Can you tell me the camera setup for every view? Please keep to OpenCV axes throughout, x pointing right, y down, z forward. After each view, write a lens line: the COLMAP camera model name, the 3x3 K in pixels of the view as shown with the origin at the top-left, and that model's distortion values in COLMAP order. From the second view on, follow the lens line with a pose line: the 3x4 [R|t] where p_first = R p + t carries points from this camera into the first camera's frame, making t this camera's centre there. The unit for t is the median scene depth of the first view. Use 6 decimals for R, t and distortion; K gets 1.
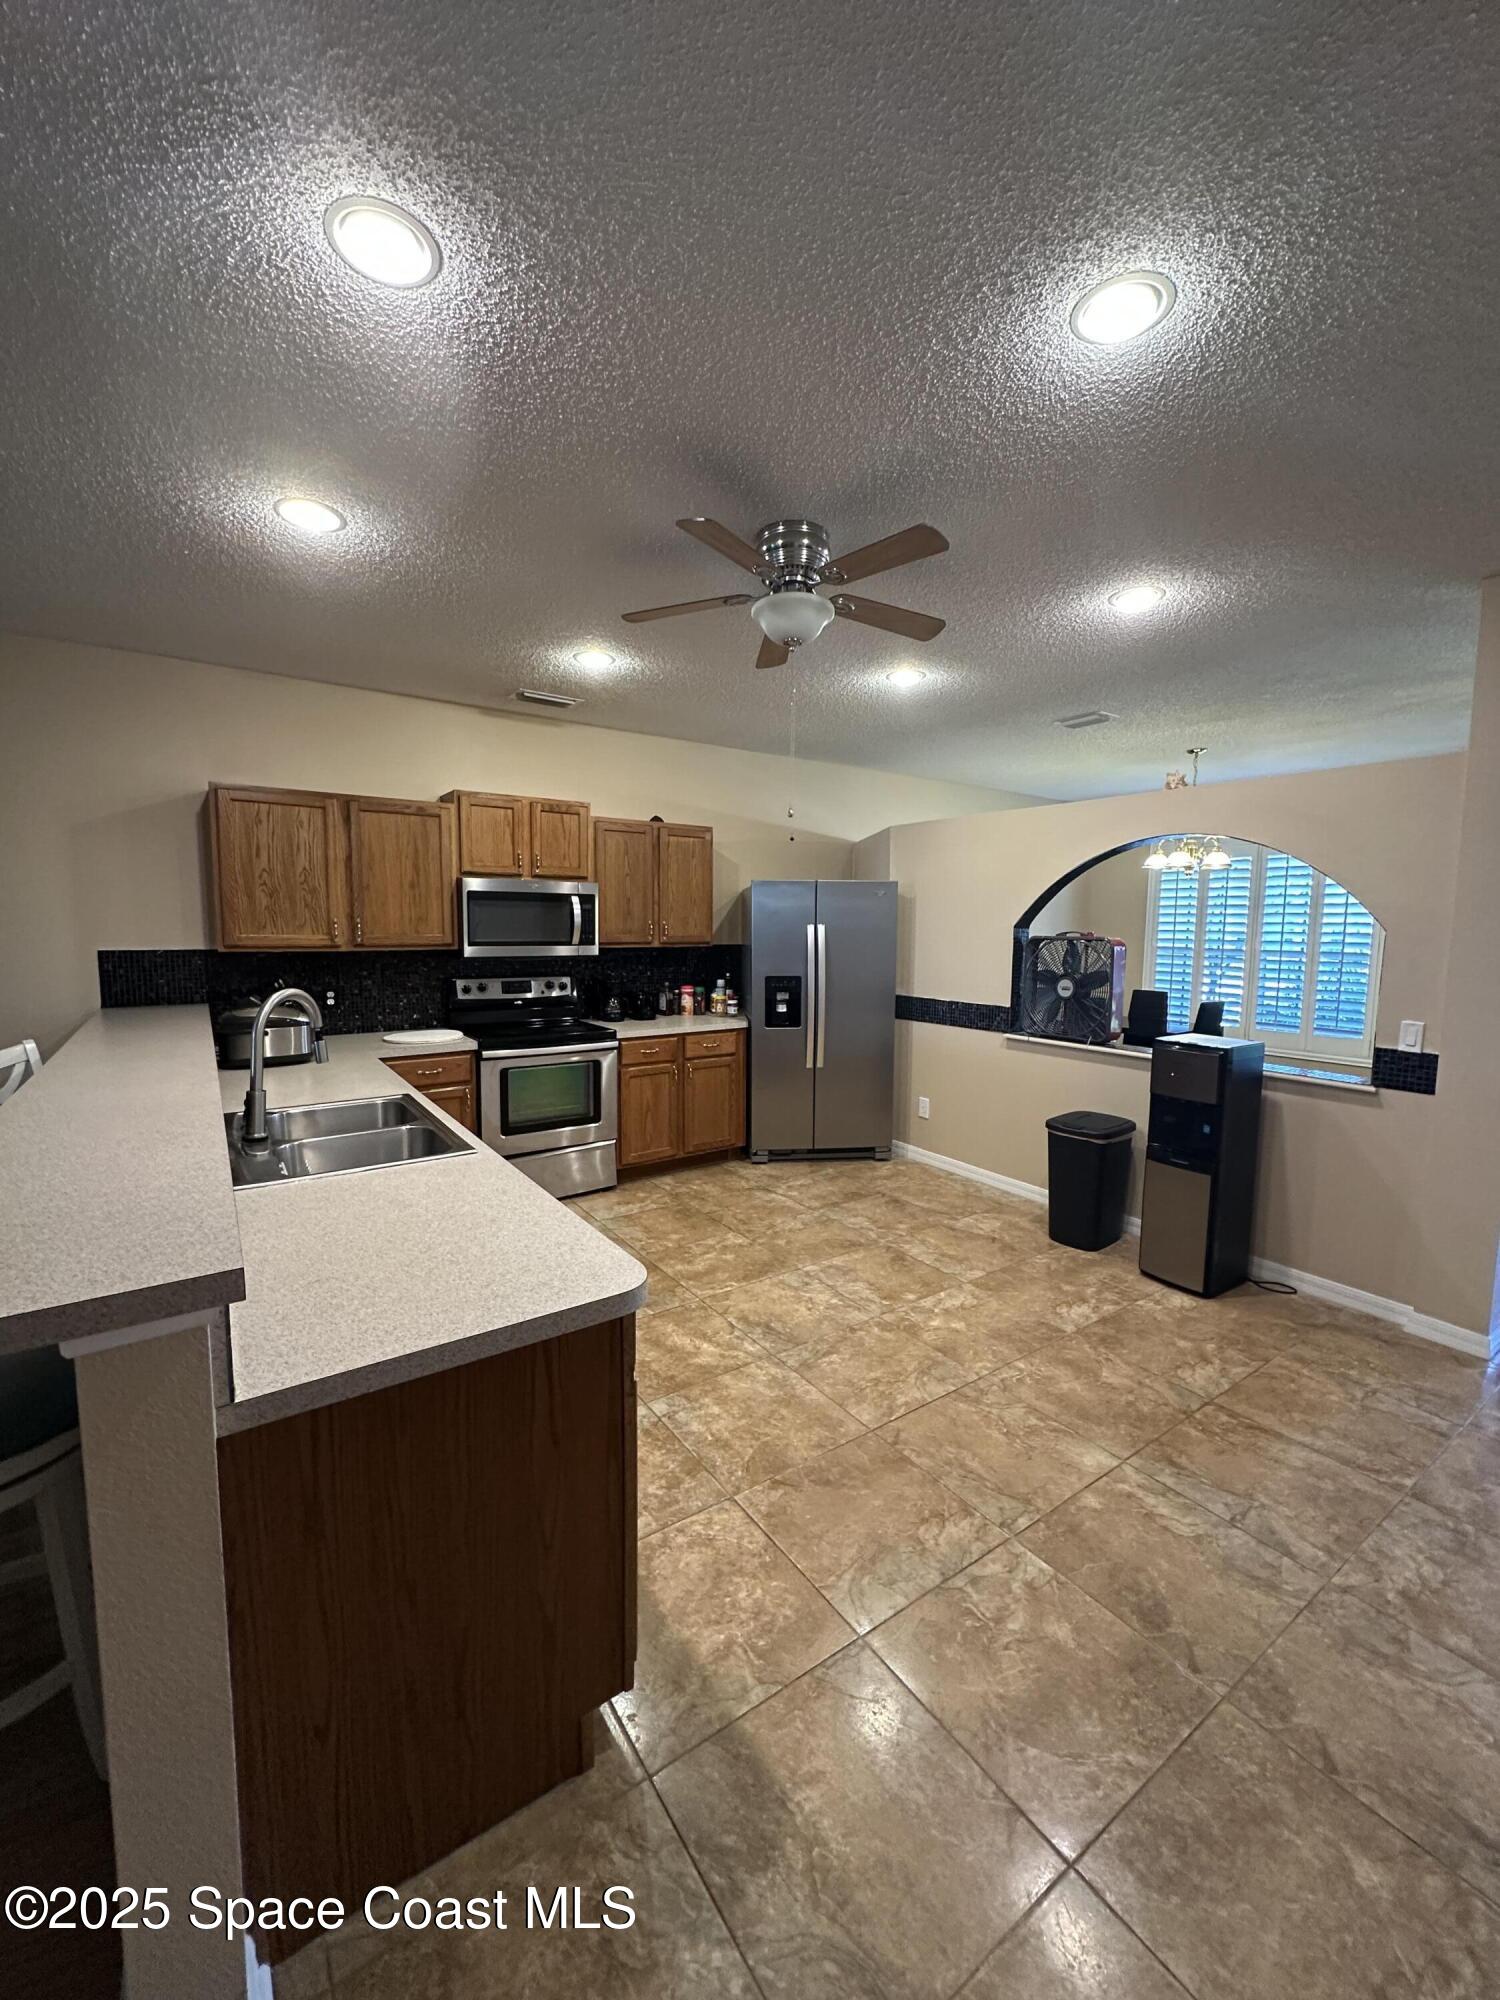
lens RADIAL K [[795.8, 0, 748.2], [0, 795.8, 999.4], [0, 0, 1]] dist [-0.006966, 0.000921]
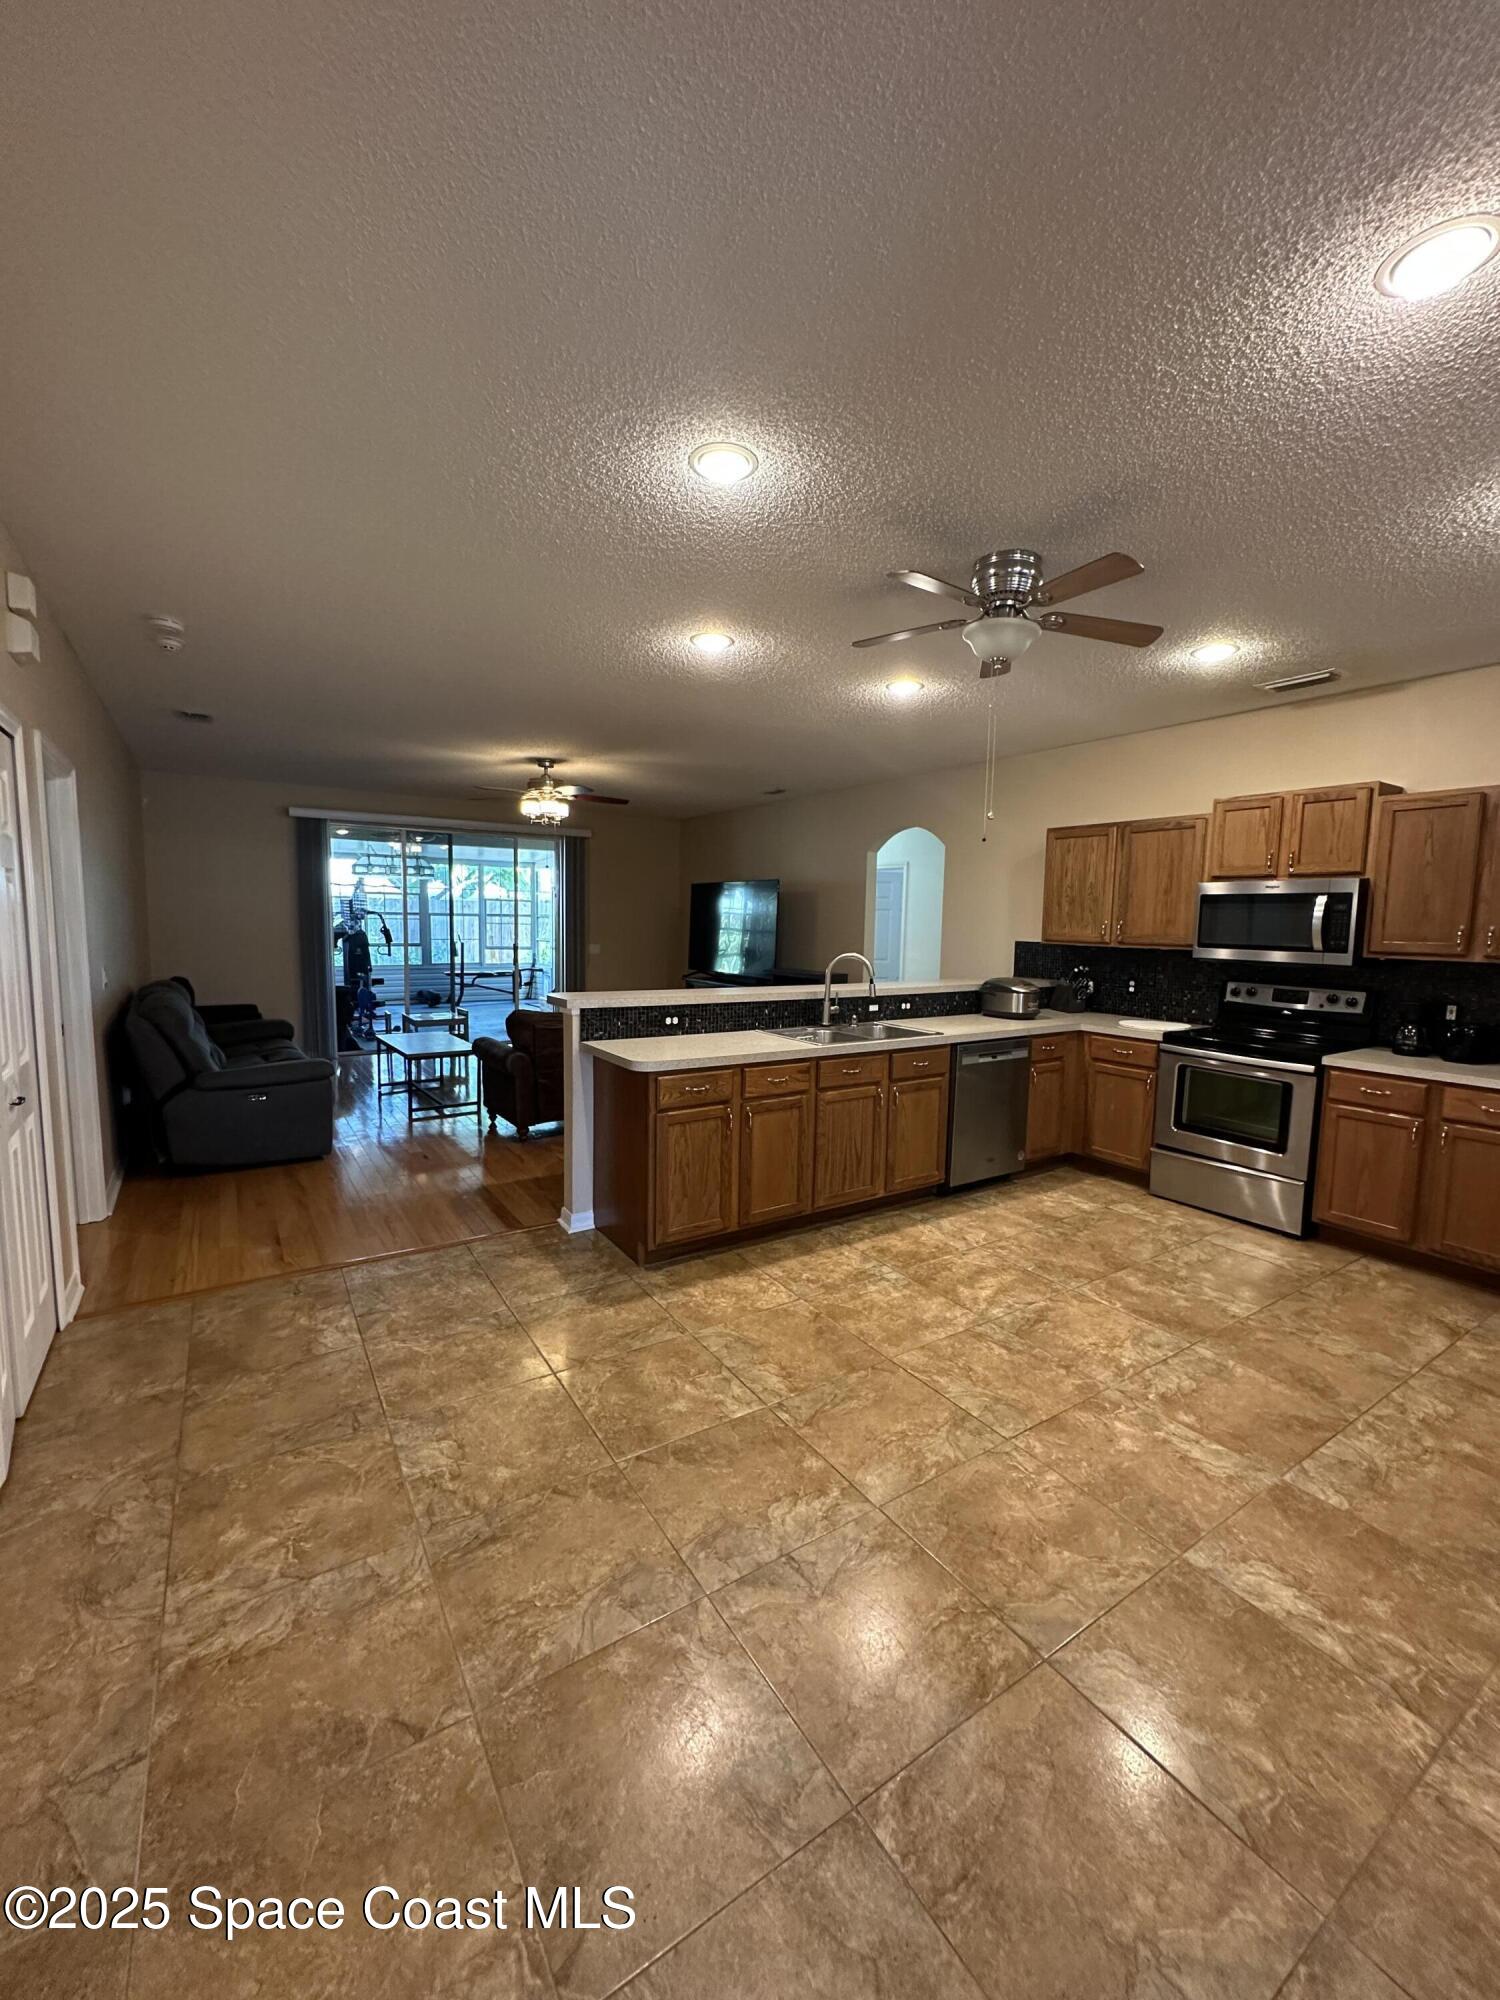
lens RADIAL K [[795.8, 0, 753.5], [0, 795.8, 997.9], [0, 0, 1]] dist [-0.006966, 0.000921]
pose [[-0.024845, 0.090484, -0.995588, 0.879148], [-0.113597, 0.989189, 0.092737, -0.038252], [0.993216, 0.115400, -0.014298, 0.536475]]
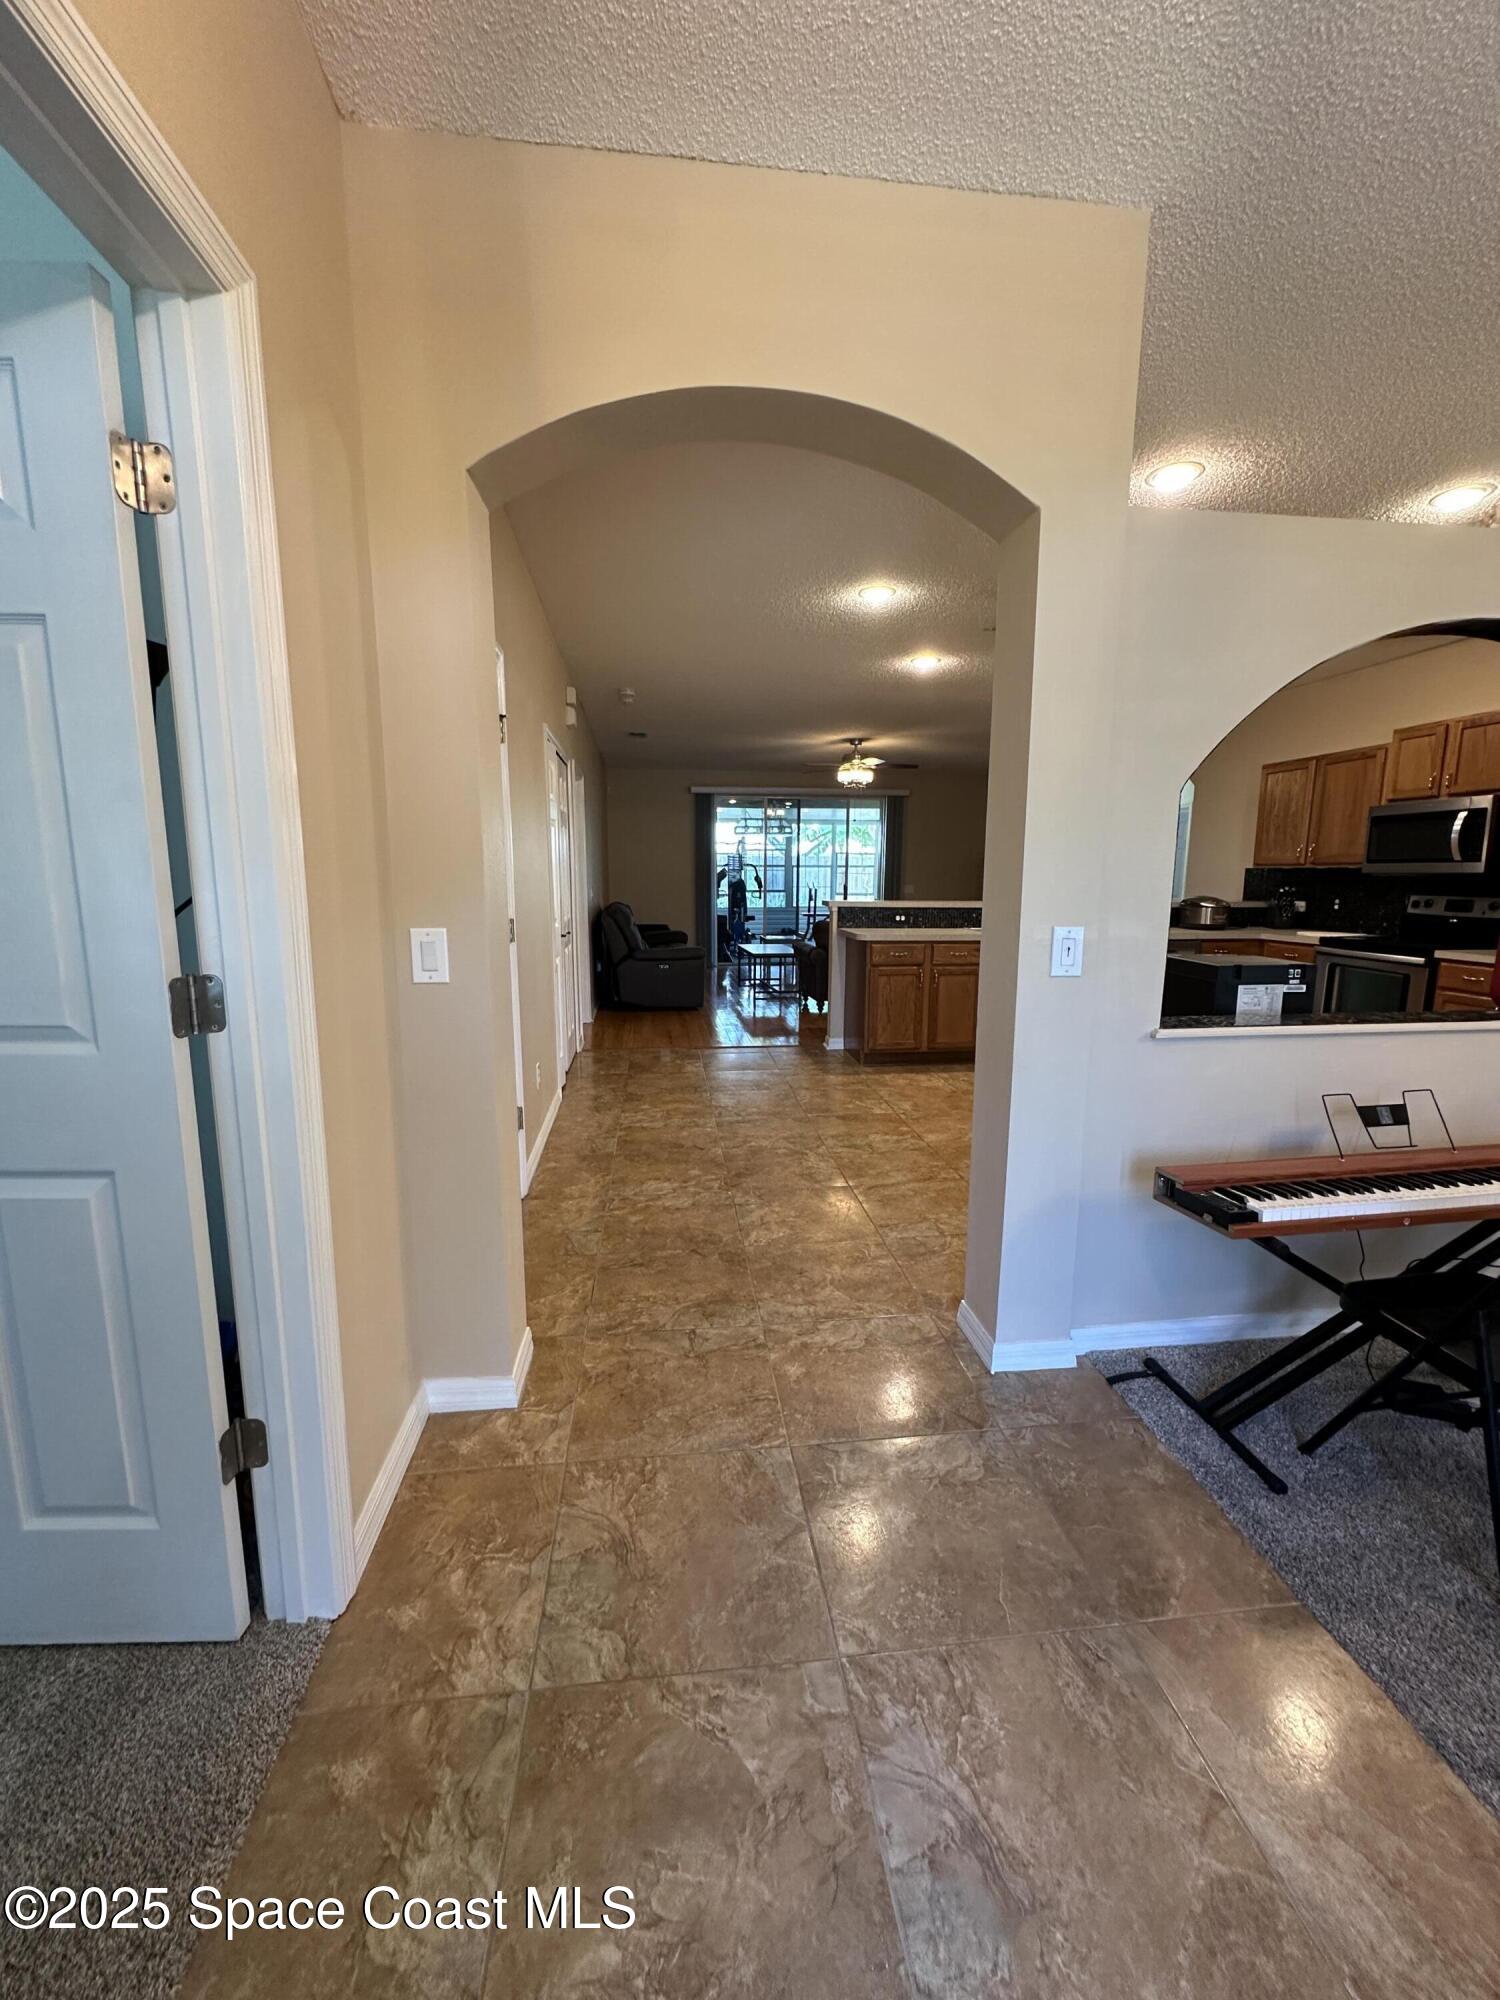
lens RADIAL K [[795.8, 0, 750.0], [0, 795.8, 994.3], [0, 0, 1]] dist [-0.006966, 0.000921]
pose [[-0.470081, 0.122208, -0.874122, 1.415999], [-0.091294, 0.978324, 0.185872, -0.013494], [0.877889, 0.167177, -0.448734, 0.922692]]
